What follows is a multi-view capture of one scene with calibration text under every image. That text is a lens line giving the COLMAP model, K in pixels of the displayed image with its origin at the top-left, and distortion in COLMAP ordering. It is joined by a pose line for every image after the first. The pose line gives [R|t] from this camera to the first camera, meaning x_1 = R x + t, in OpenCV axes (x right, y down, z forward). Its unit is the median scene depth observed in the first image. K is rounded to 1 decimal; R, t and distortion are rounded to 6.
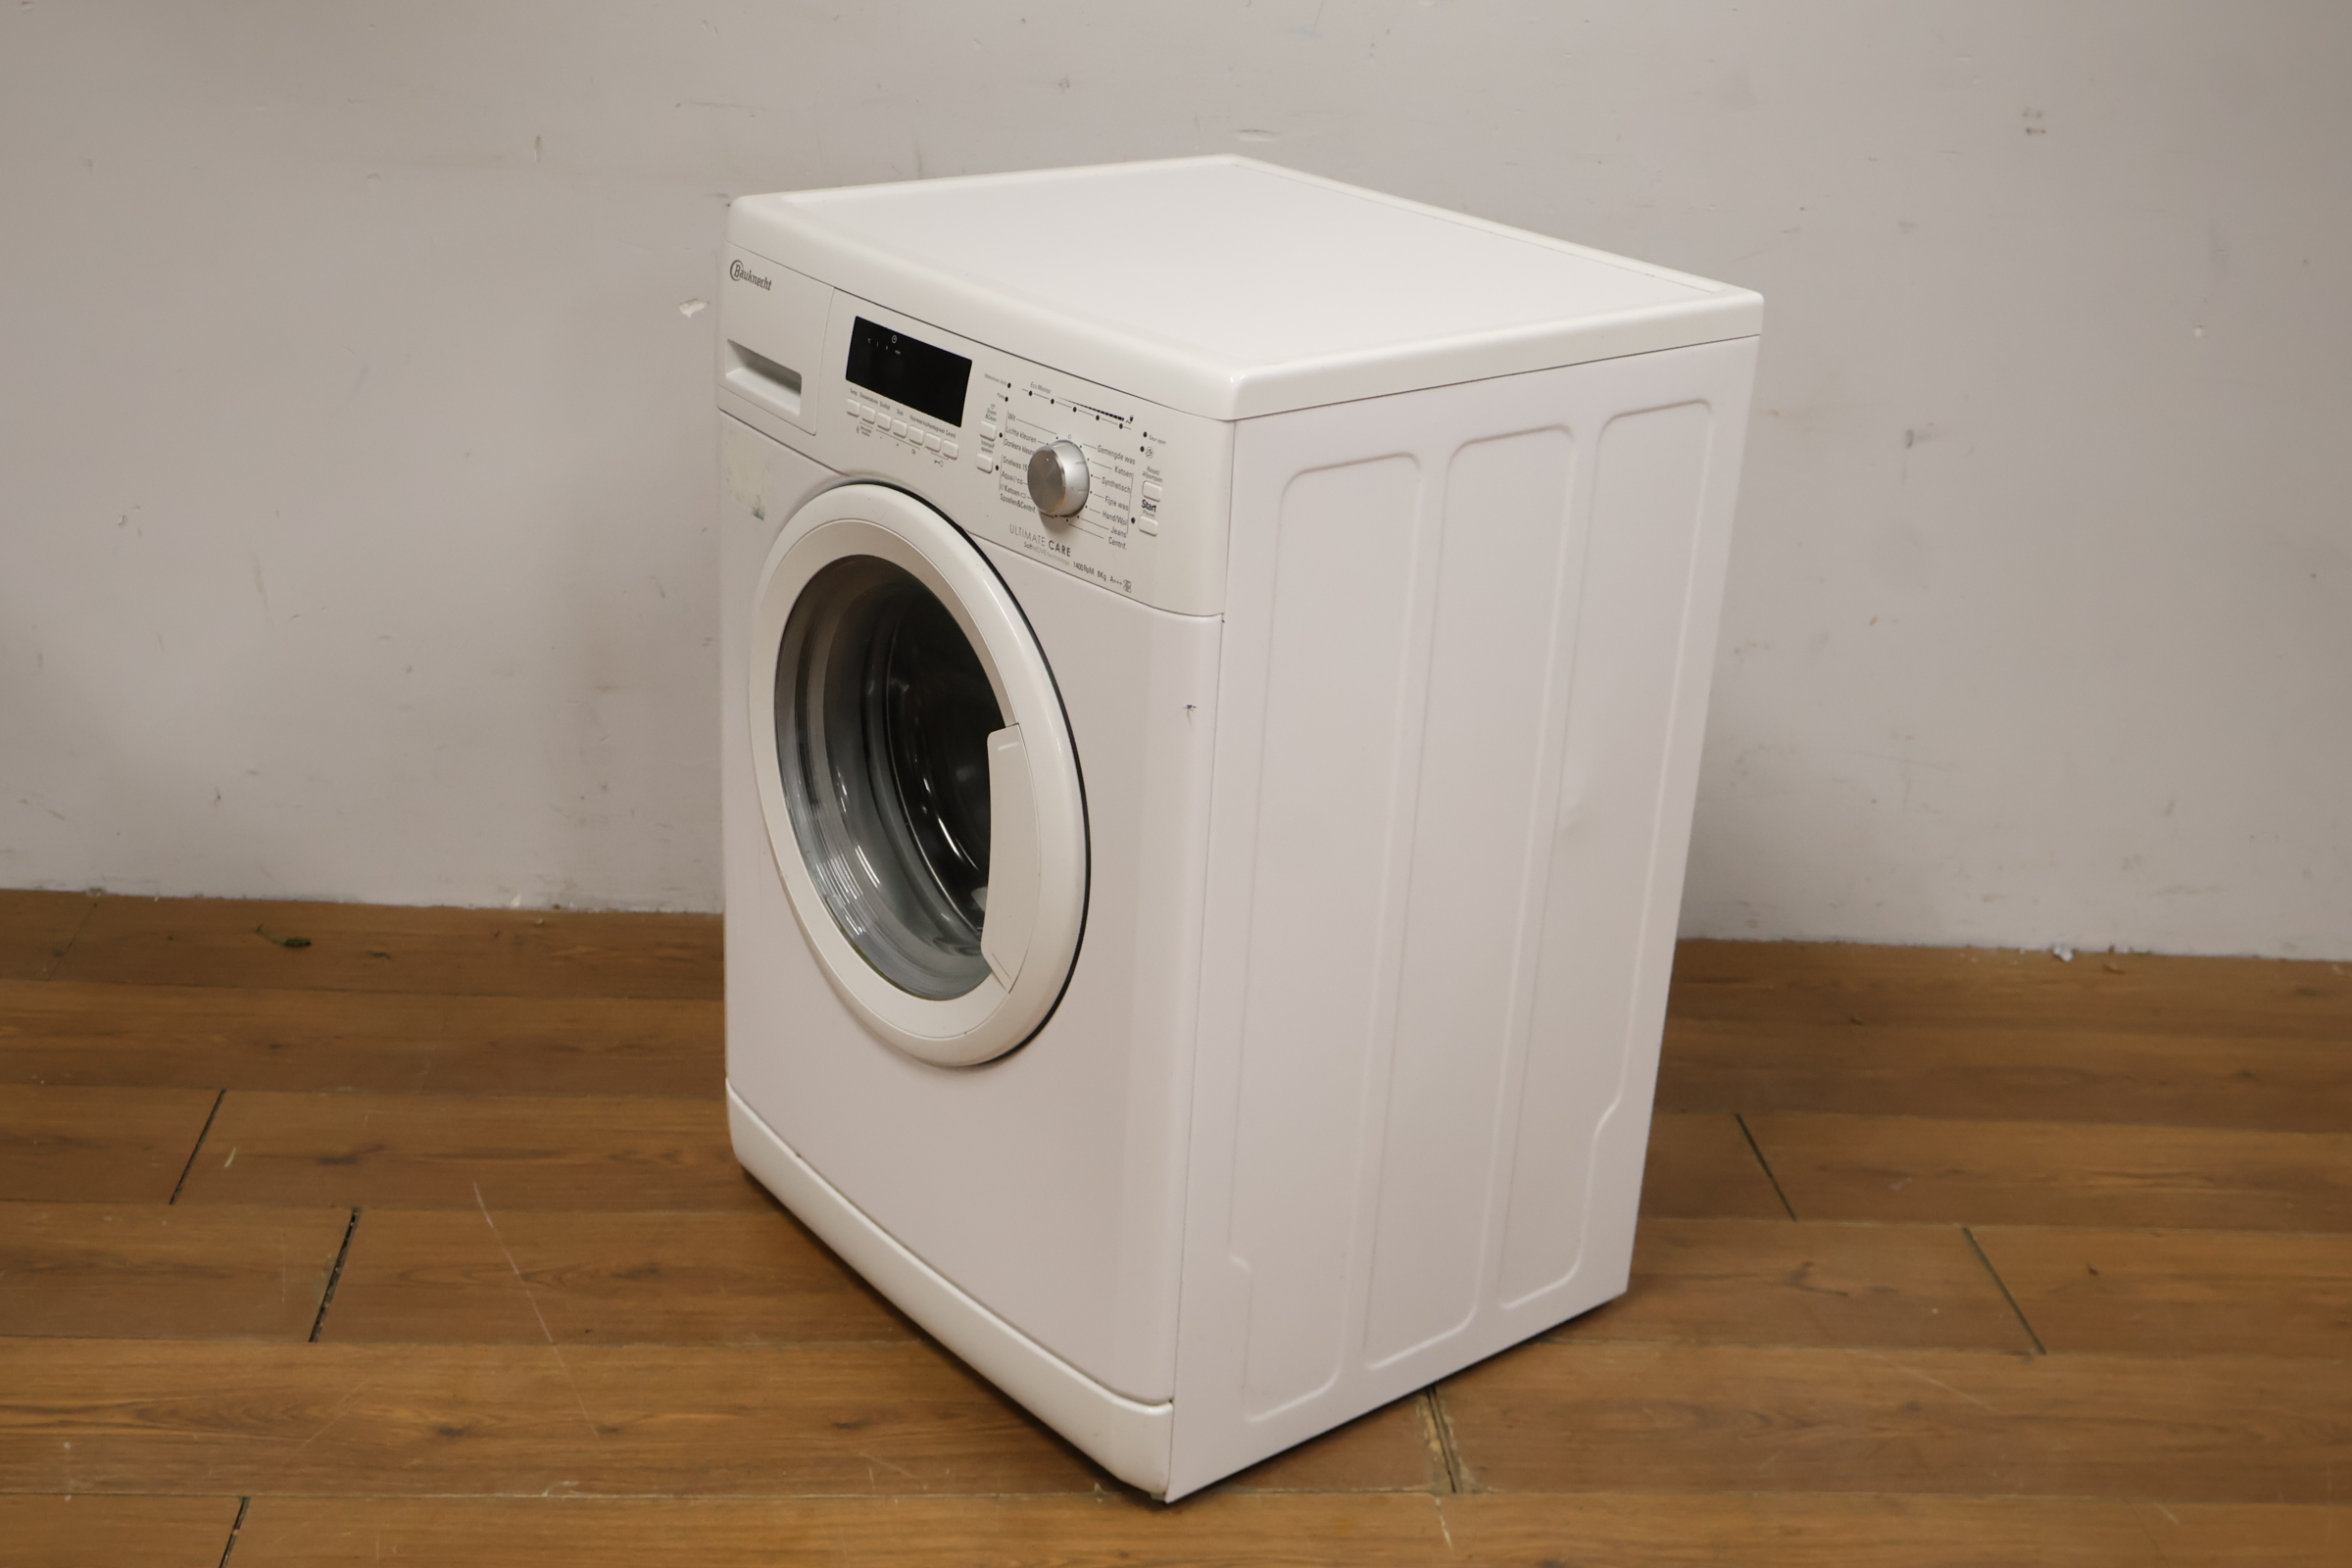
lens RADIAL K [[2852.3, 0, 1174.5], [0, 2852.3, 796.4], [0, 0, 1]] dist [0.007970, 0.000000]
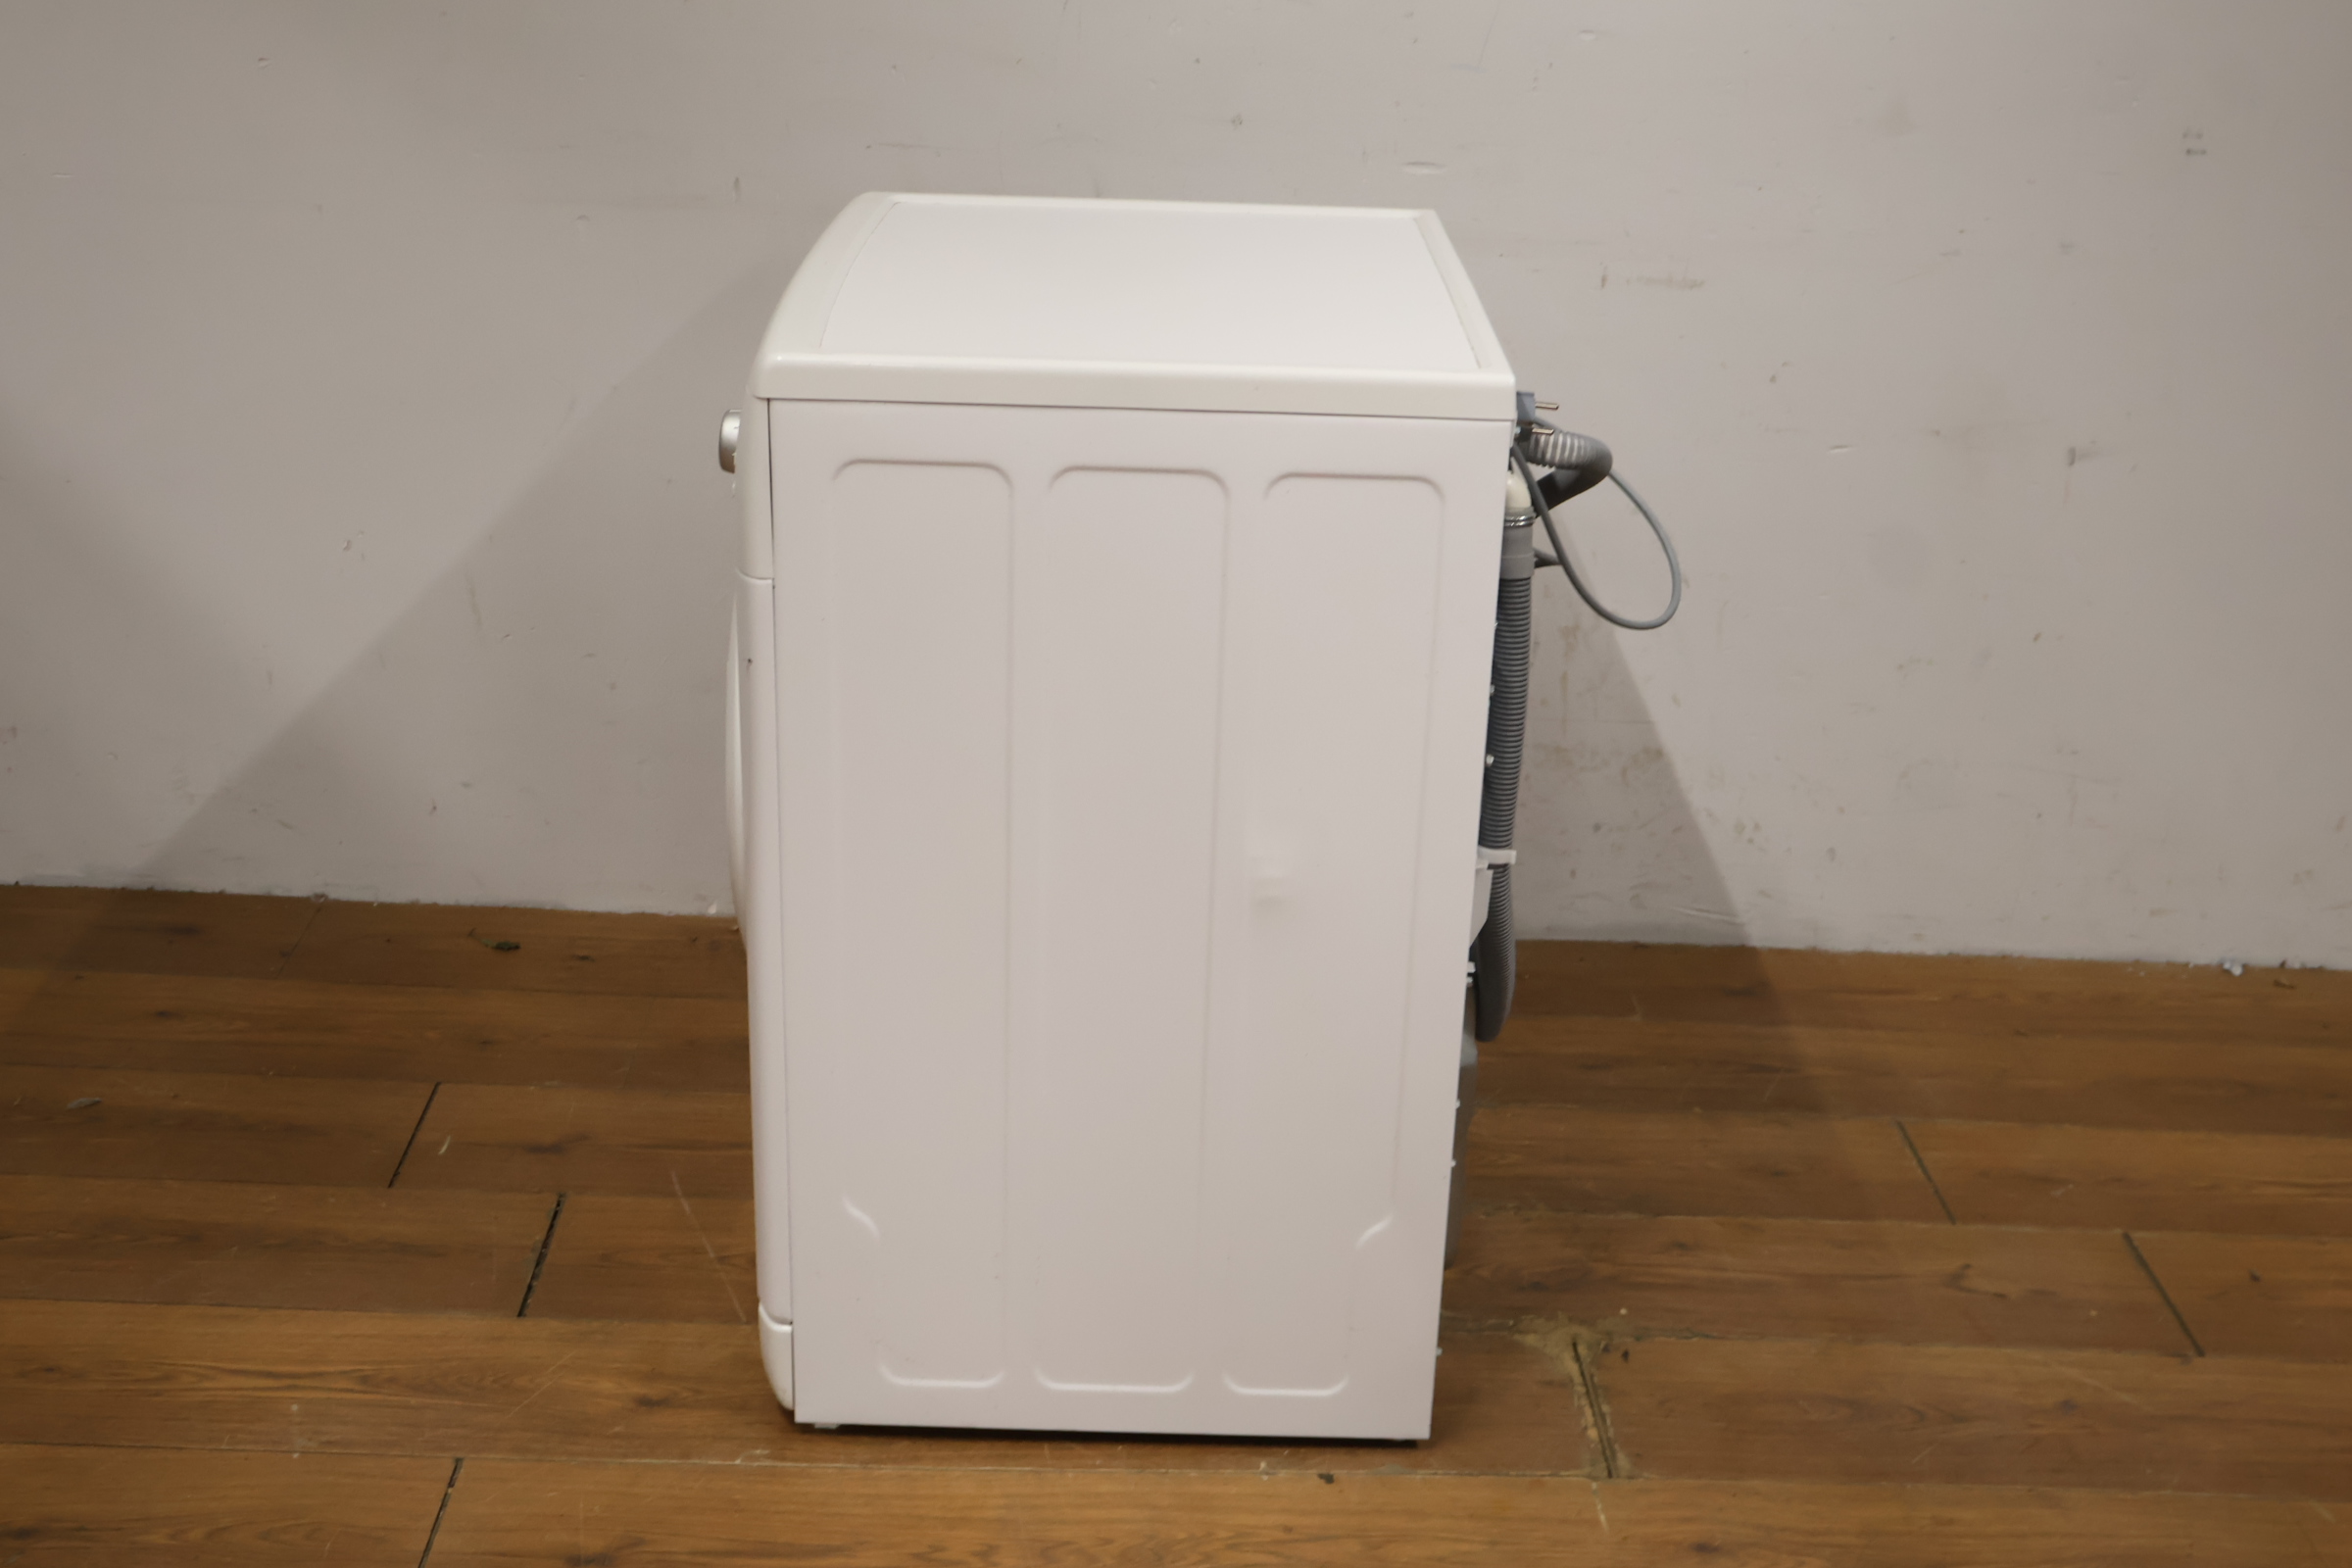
lens RADIAL K [[2852.3, 0, 1161.3], [0, 2852.3, 779.4], [0, 0, 1]] dist [0.007970, 0.000000]
pose [[0.997550, 0.000736, -0.069953, 0.007667], [-0.002036, 0.999827, -0.018504, 0.010720], [0.069928, 0.018601, 0.997379, -0.038297]]
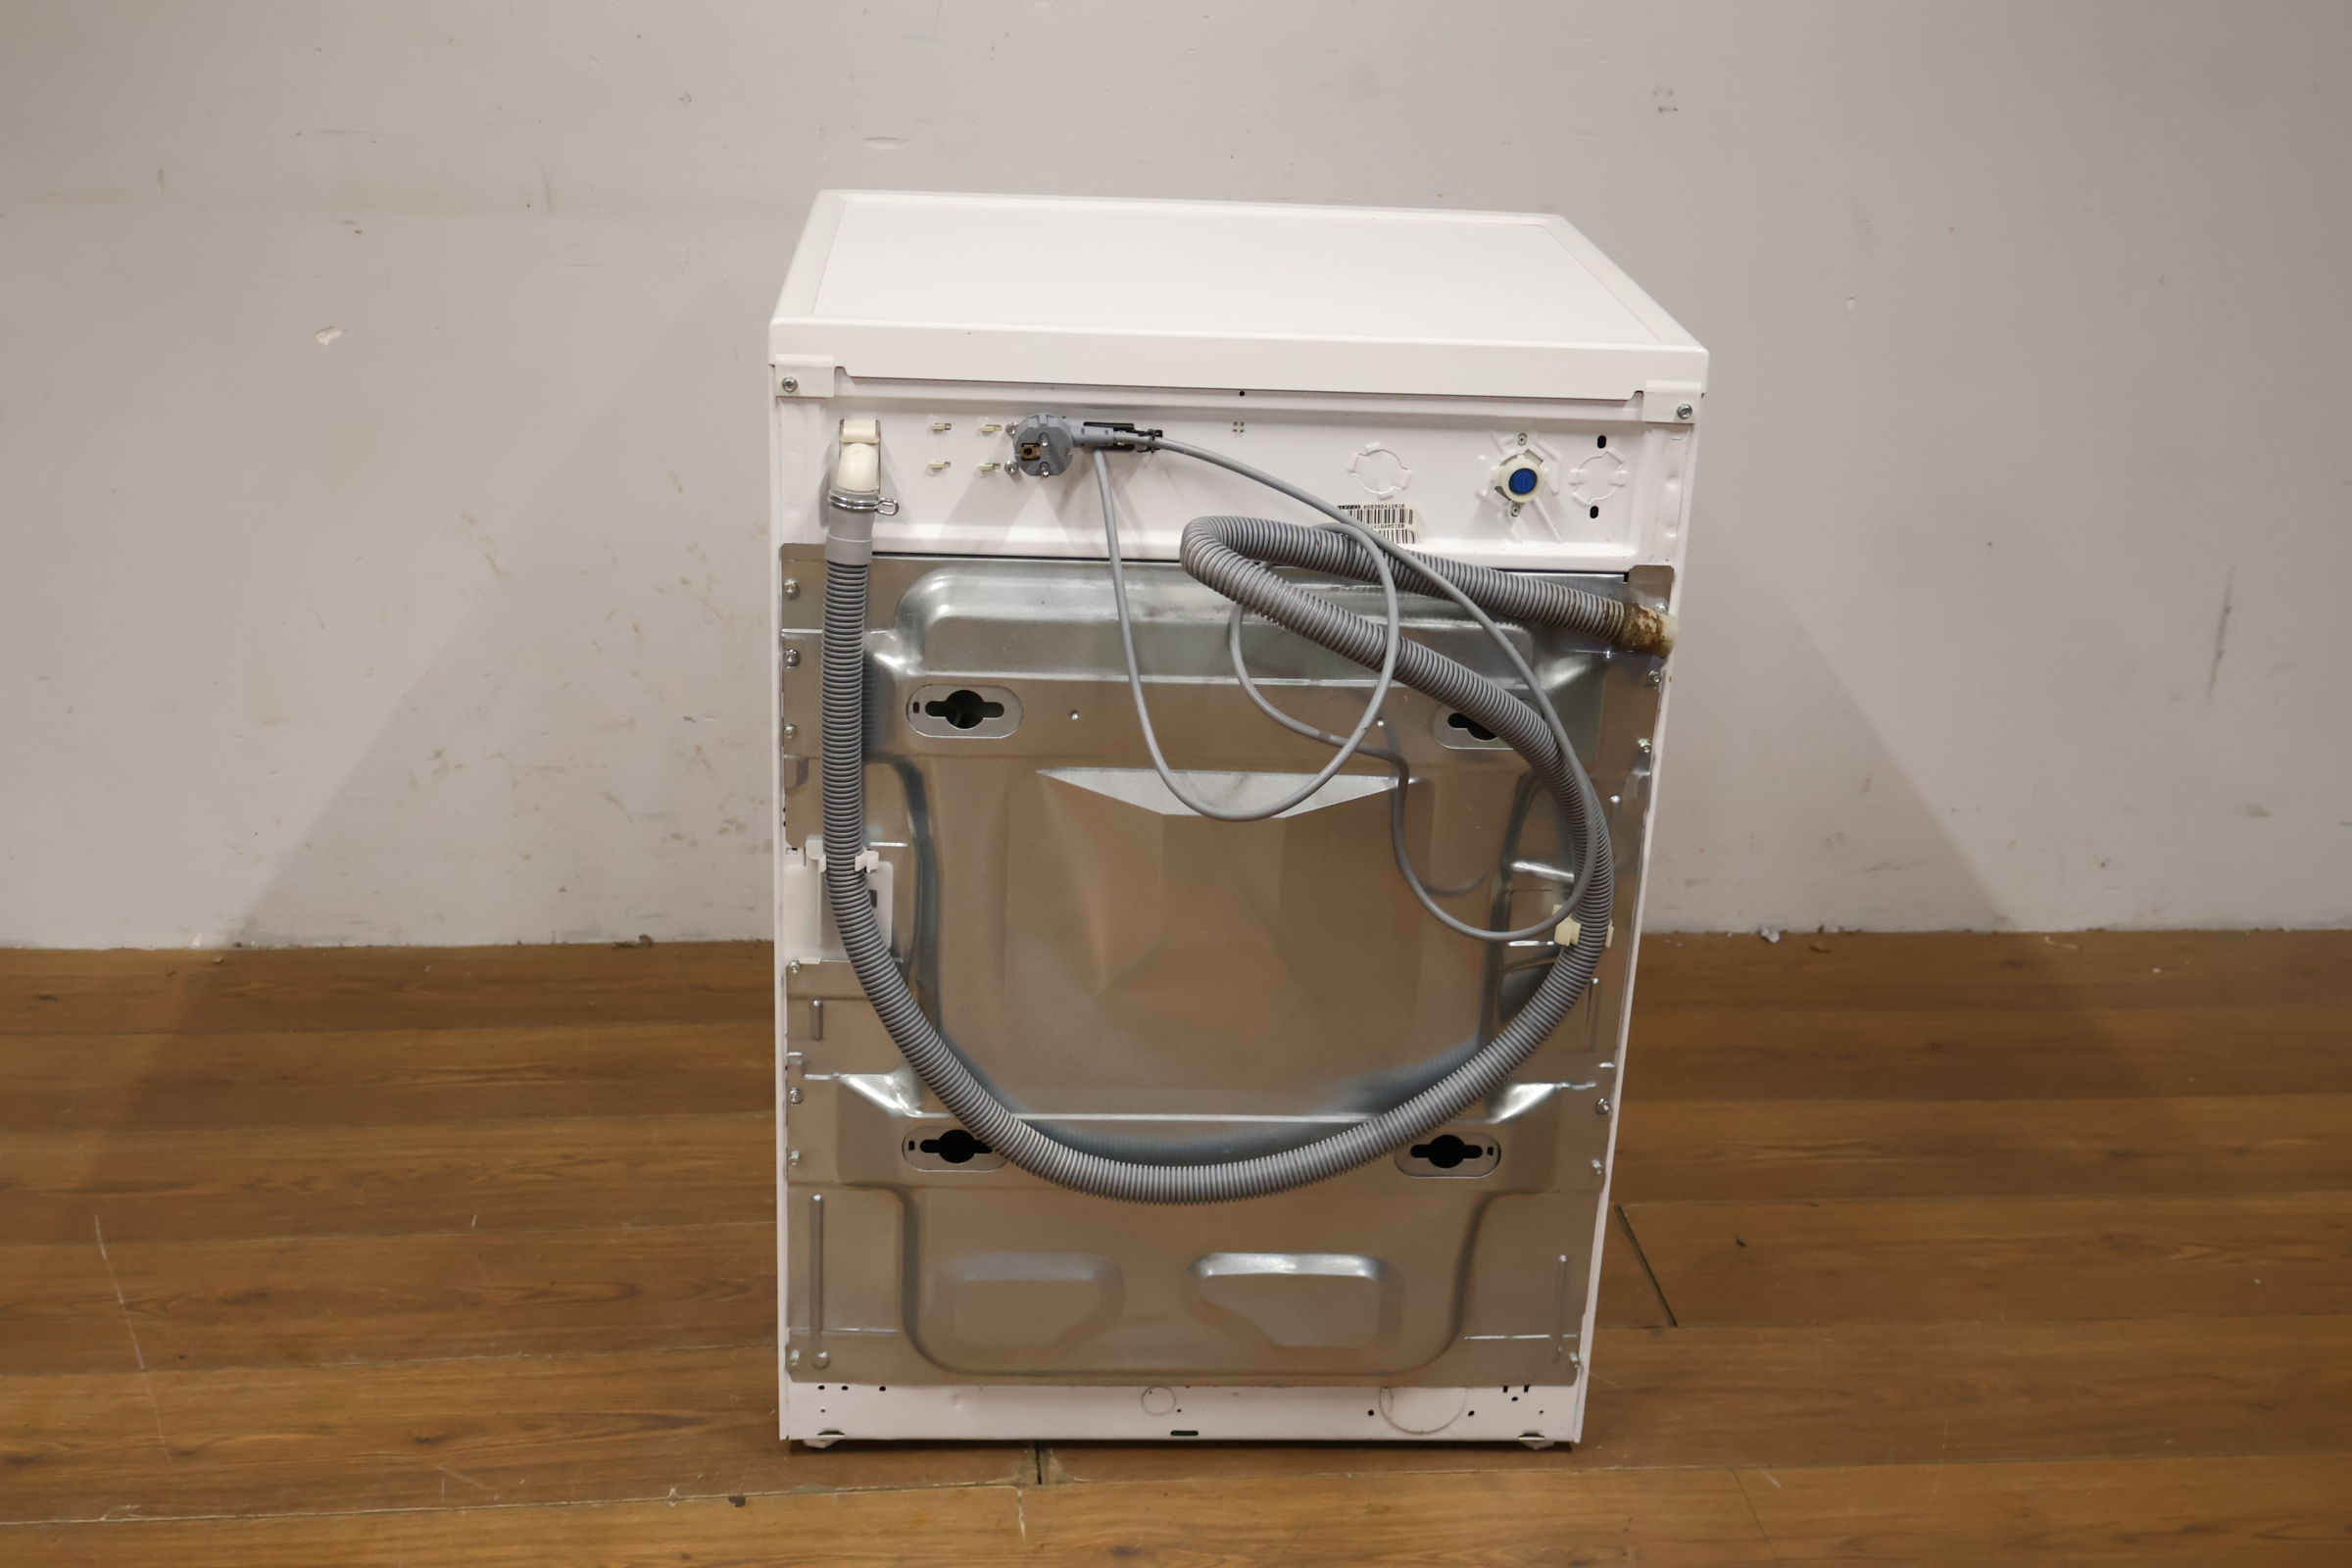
lens RADIAL K [[2852.3, 0, 1163.0], [0, 2852.3, 771.4], [0, 0, 1]] dist [0.007970, 0.000000]
pose [[0.999241, -0.038912, -0.002063, 0.139319], [0.038830, 0.998765, -0.031009, 0.027694], [0.003267, 0.030905, 0.999517, 0.005801]]
